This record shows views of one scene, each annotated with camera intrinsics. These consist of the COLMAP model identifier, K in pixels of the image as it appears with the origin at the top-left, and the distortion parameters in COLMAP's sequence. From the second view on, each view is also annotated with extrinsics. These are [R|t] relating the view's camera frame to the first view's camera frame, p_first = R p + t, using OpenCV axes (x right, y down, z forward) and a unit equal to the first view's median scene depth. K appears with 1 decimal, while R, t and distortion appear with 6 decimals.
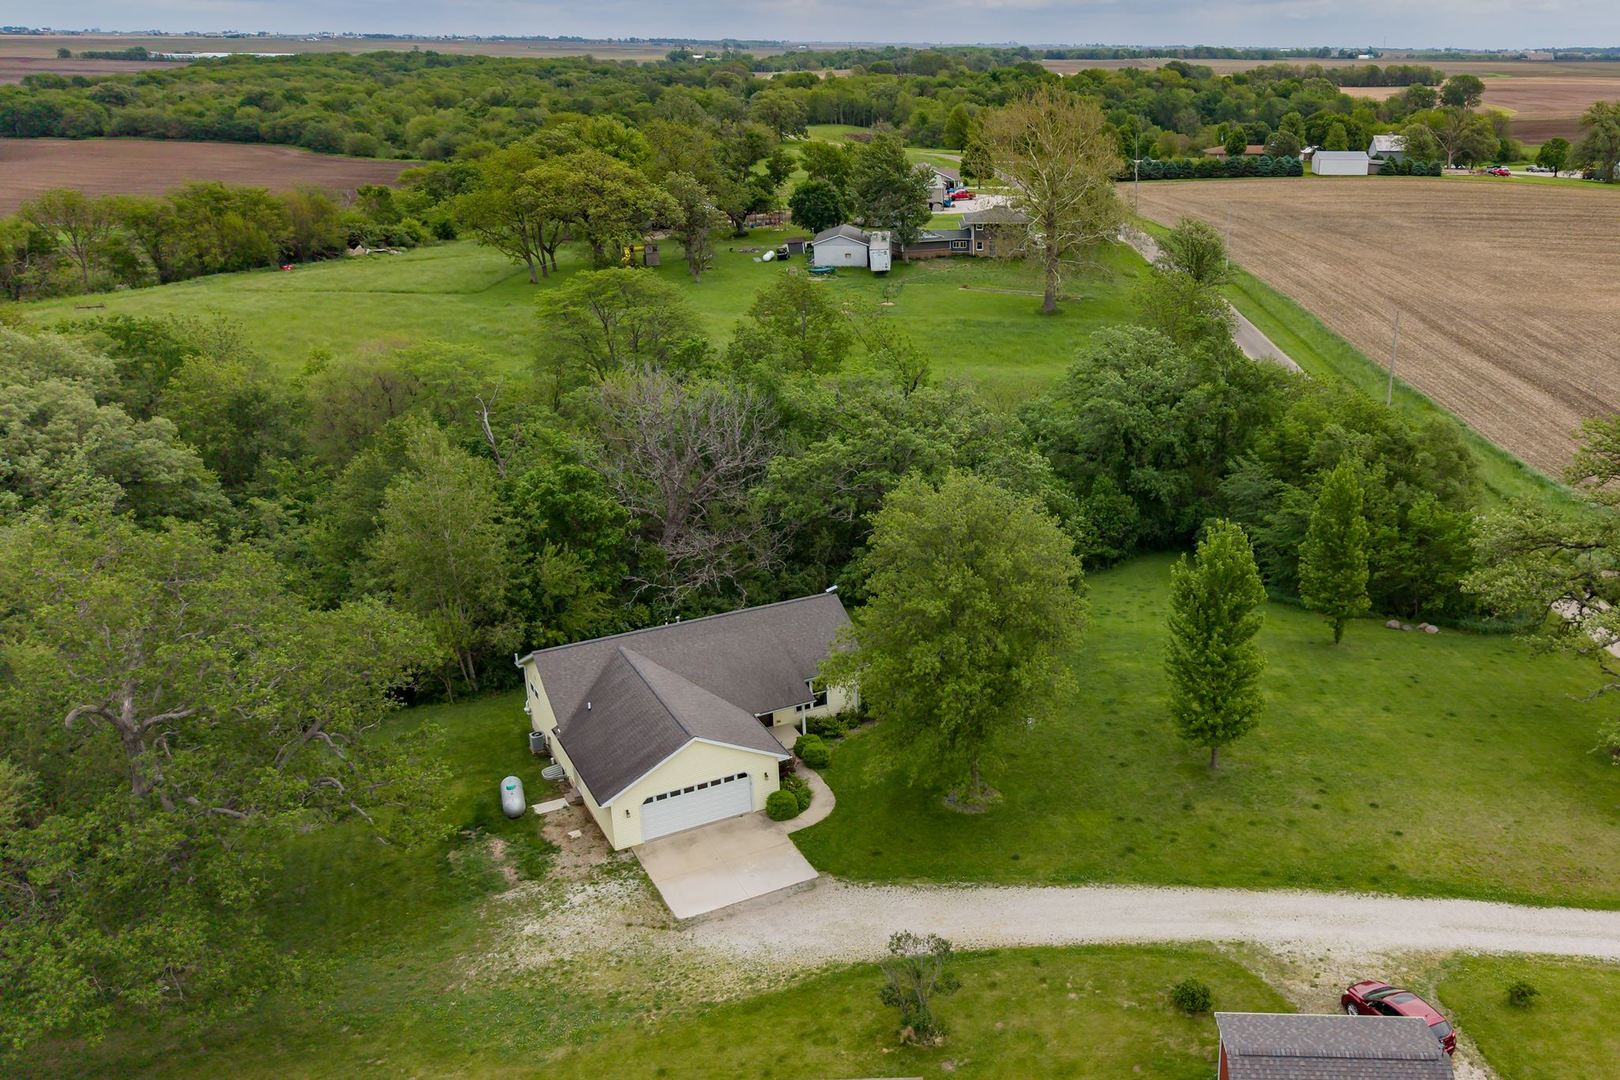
lens RADIAL K [[1397.7, 0, 1048.5], [0, 1397.7, 554.1], [0, 0, 1]] dist [0.026464, -0.029961]
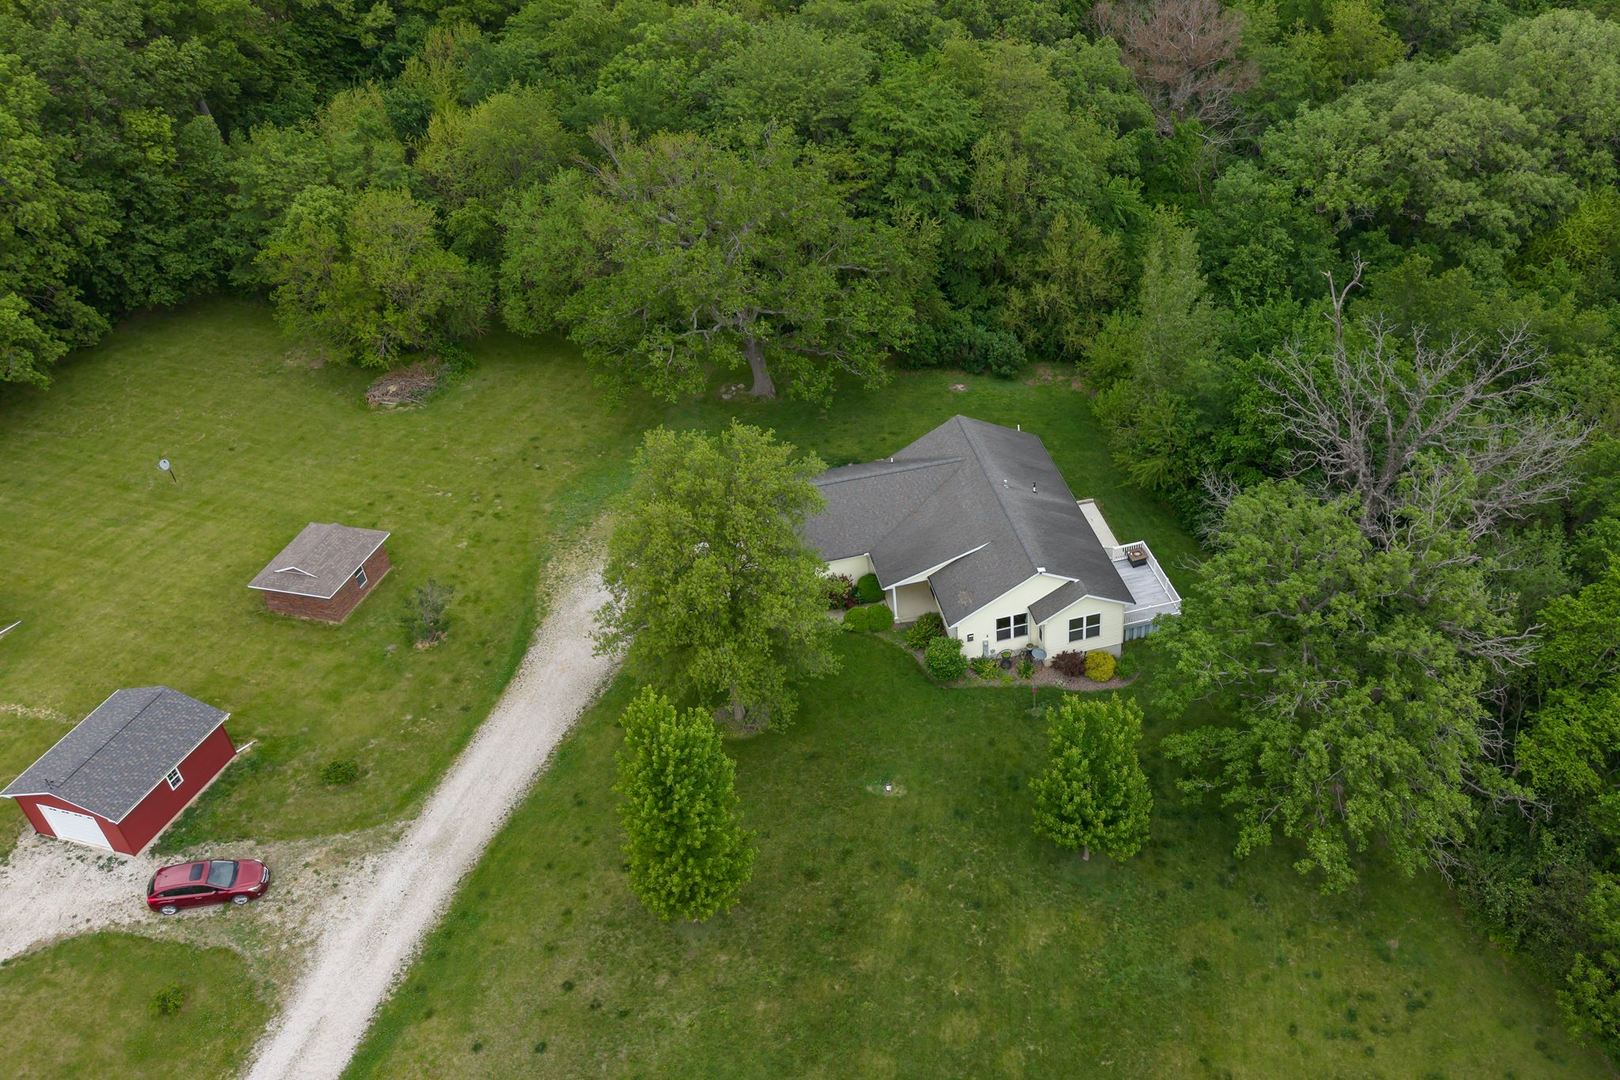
lens RADIAL K [[1397.7, 0, 1048.5], [0, 1397.7, 554.1], [0, 0, 1]] dist [0.026464, -0.029961]
pose [[-0.235823, 0.587459, -0.774131, 0.652268], [-0.337462, 0.697523, 0.632125, -0.672788], [0.911322, 0.410309, 0.033753, 1.155919]]
